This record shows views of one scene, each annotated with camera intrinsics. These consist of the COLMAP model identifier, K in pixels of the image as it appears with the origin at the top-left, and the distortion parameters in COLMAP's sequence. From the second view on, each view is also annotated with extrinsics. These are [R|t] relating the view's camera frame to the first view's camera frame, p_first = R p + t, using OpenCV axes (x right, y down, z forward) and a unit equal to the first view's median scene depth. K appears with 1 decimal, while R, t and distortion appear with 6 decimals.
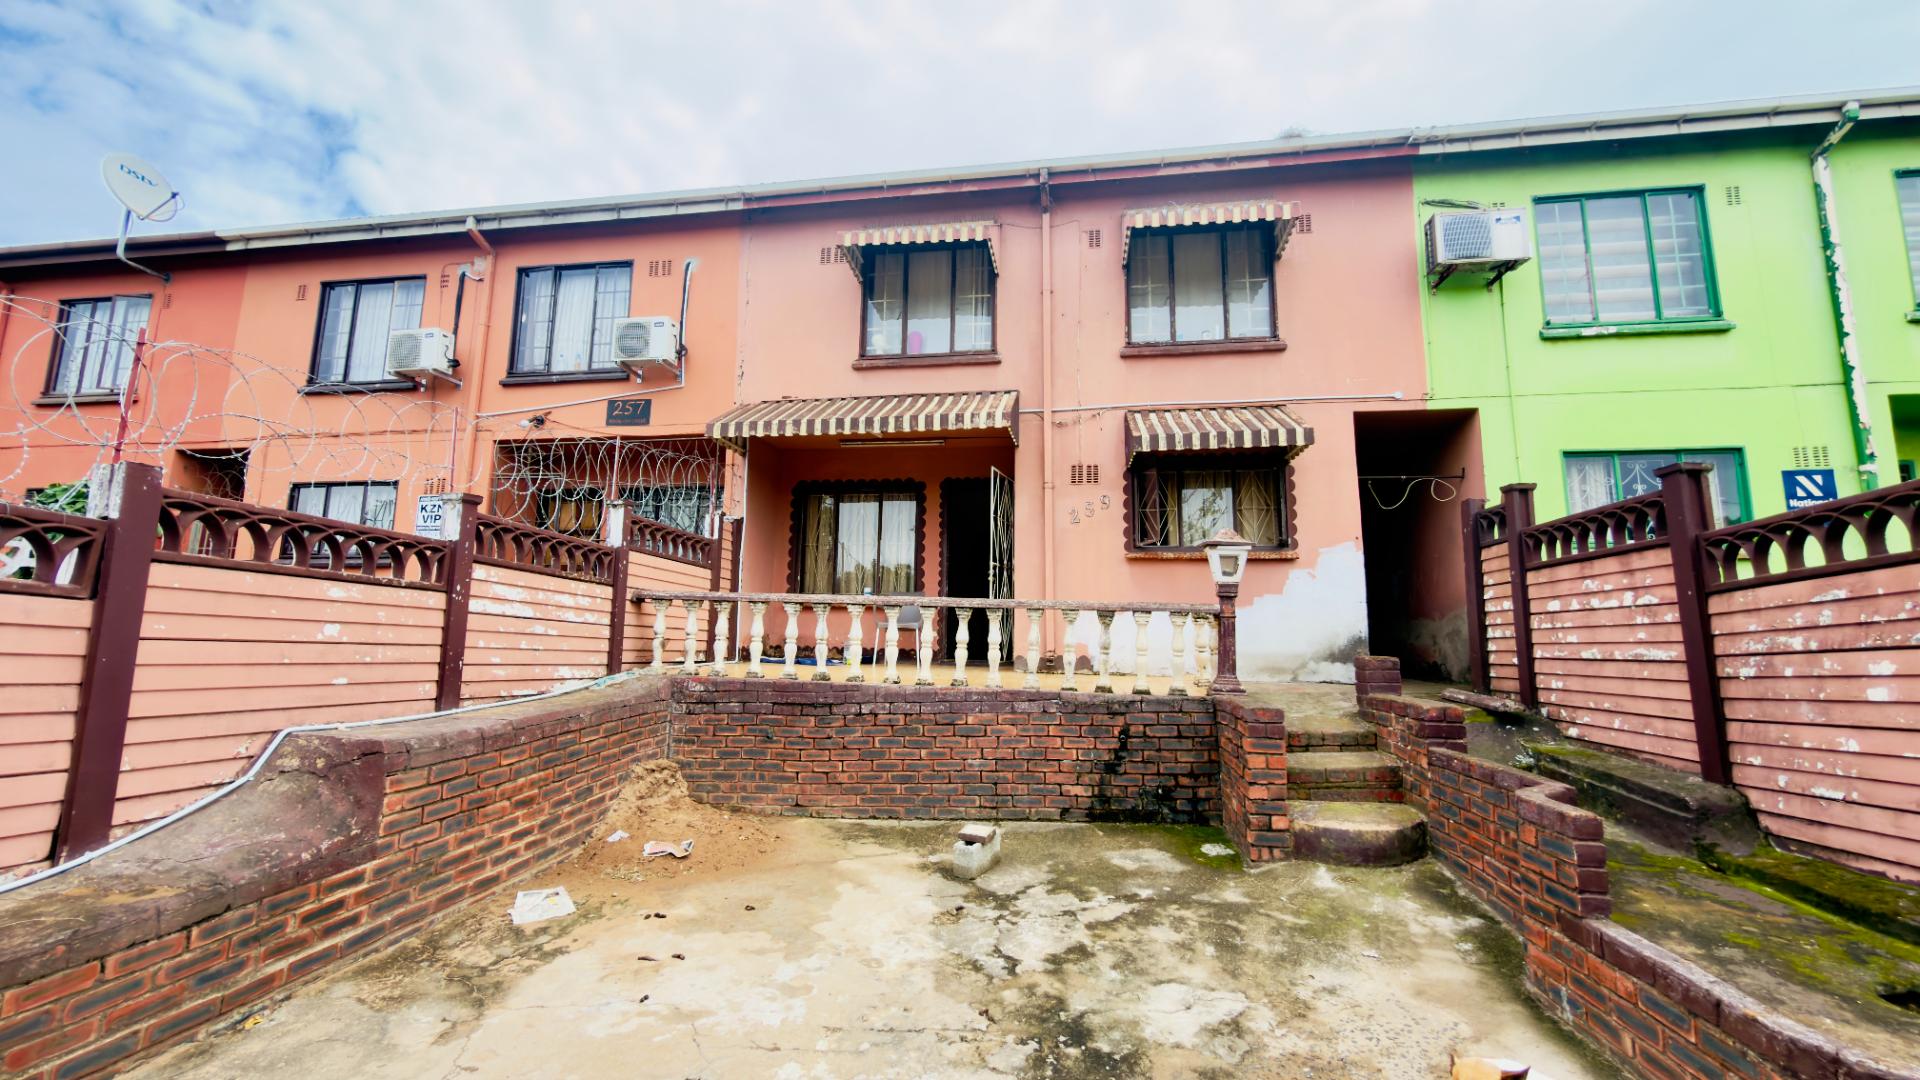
lens RADIAL K [[770.3, 0, 960.0], [0, 770.3, 540.0], [0, 0, 1]] dist [-0.000040, -0.000037]
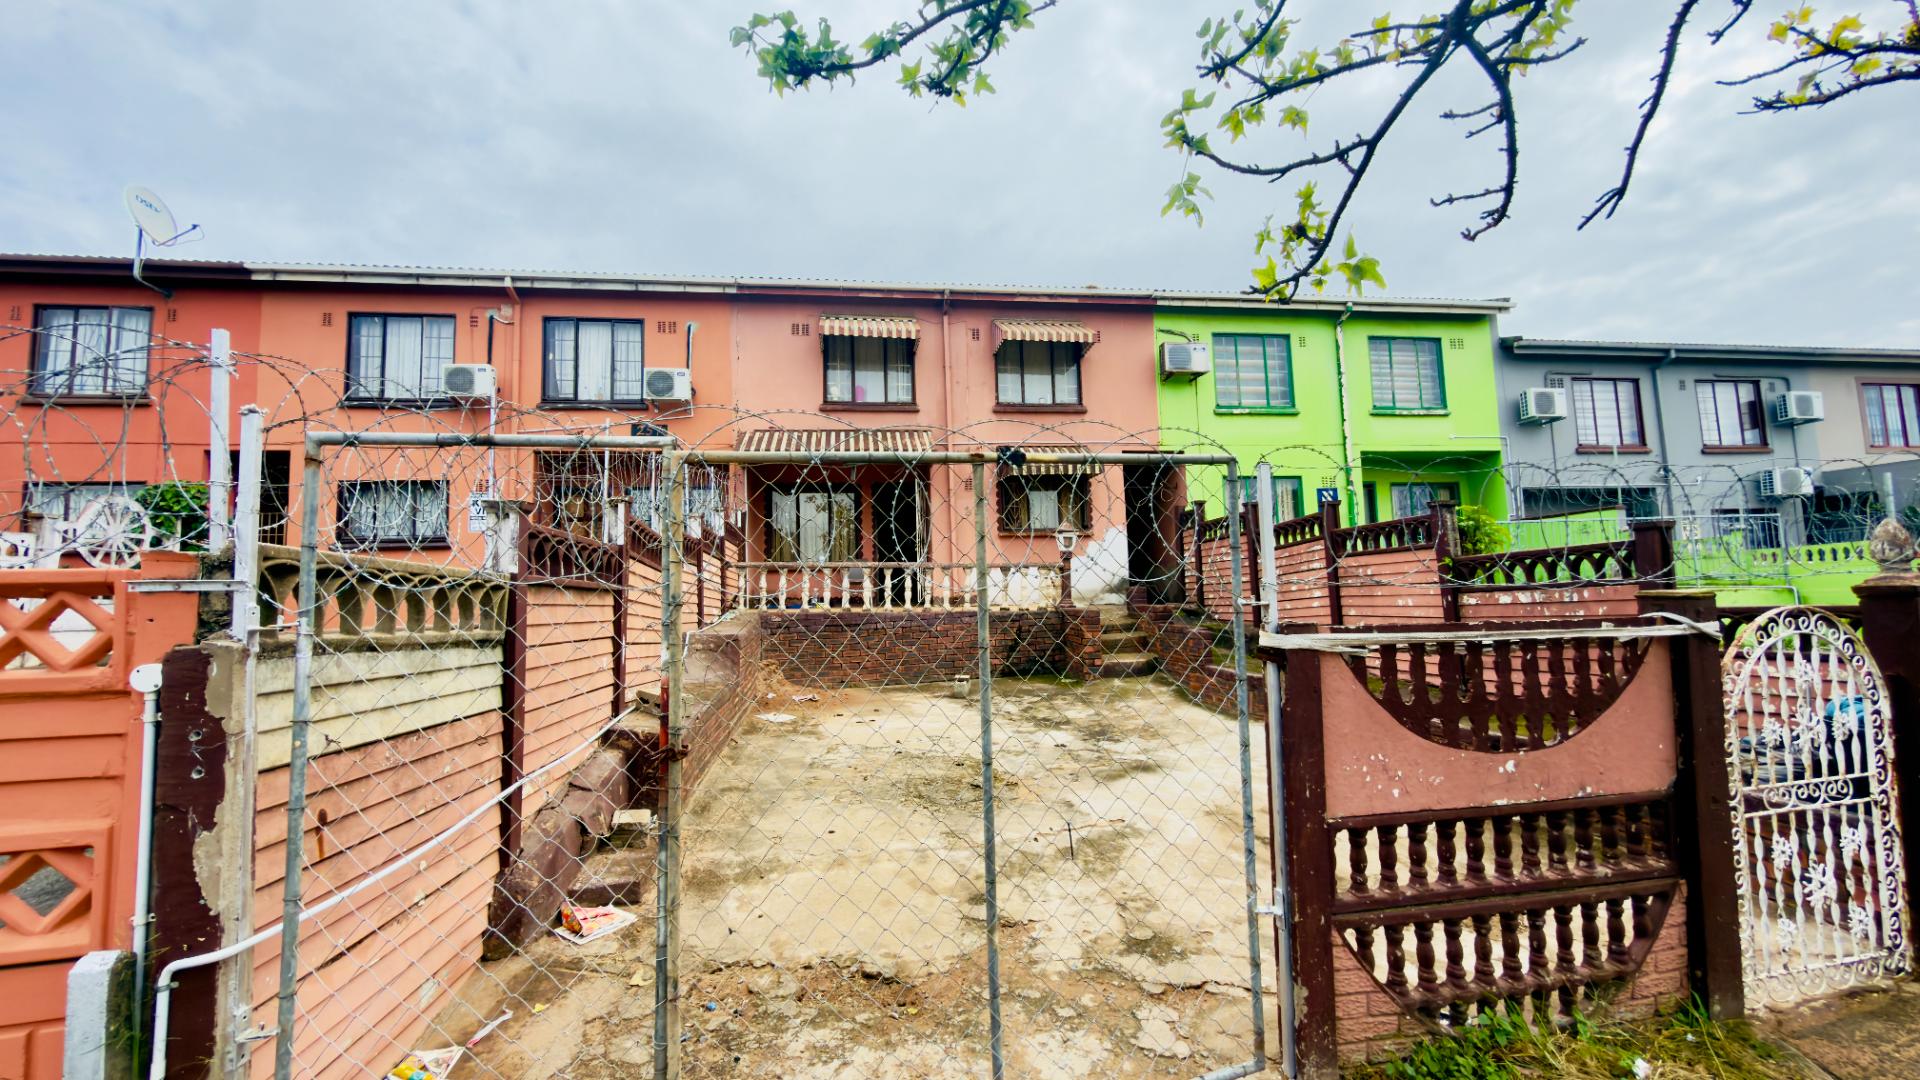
lens RADIAL K [[750.7, 0, 960.0], [0, 750.7, 540.0], [0, 0, 1]] dist [-0.001614, -0.000447]
pose [[0.957693, -0.015305, 0.287384, -0.345131], [0.000578, 0.998685, 0.051262, -0.053230], [-0.287791, -0.048927, 0.956443, -0.551689]]
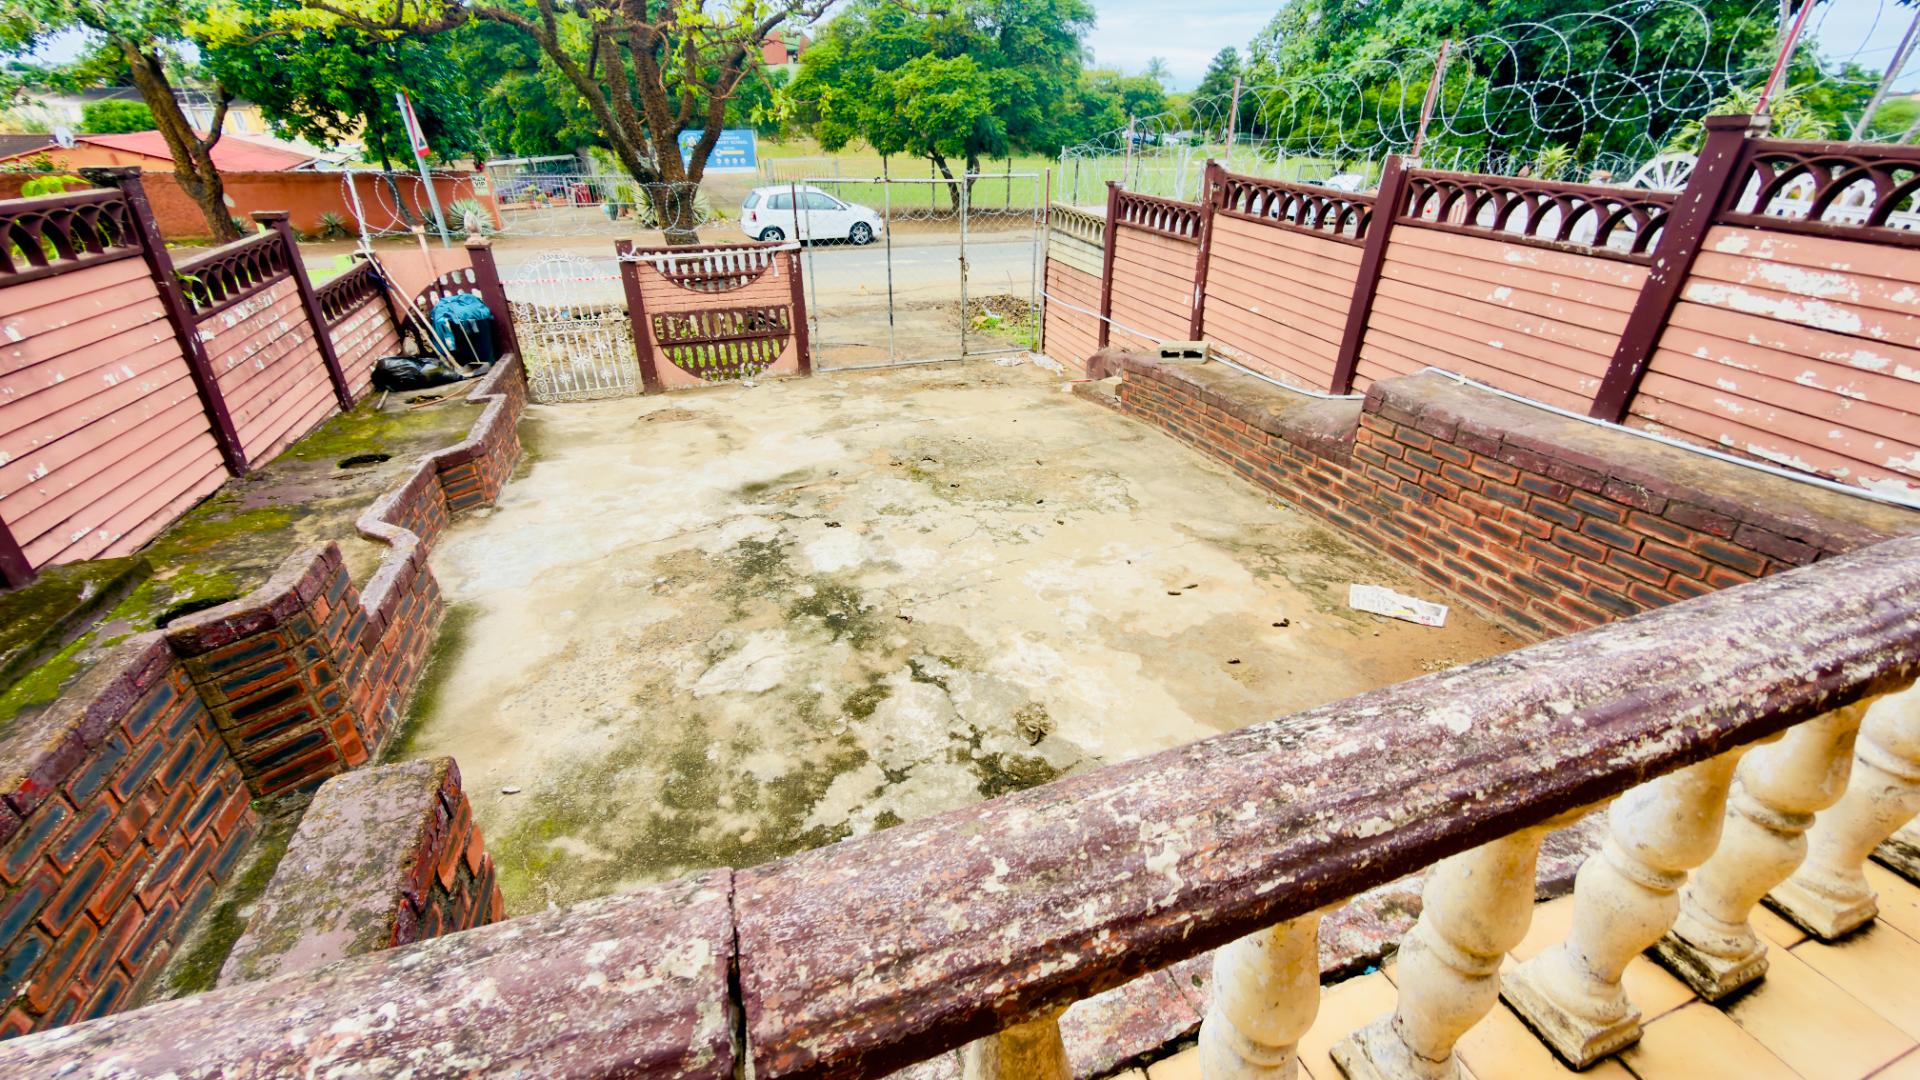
lens RADIAL K [[750.7, 0, 960.0], [0, 750.7, 540.0], [0, 0, 1]] dist [-0.001614, -0.000447]
pose [[-0.894316, 0.195590, -0.402422, 0.219045], [0.036789, 0.928494, 0.369520, 0.013812], [0.445921, 0.315663, -0.837563, 1.031847]]
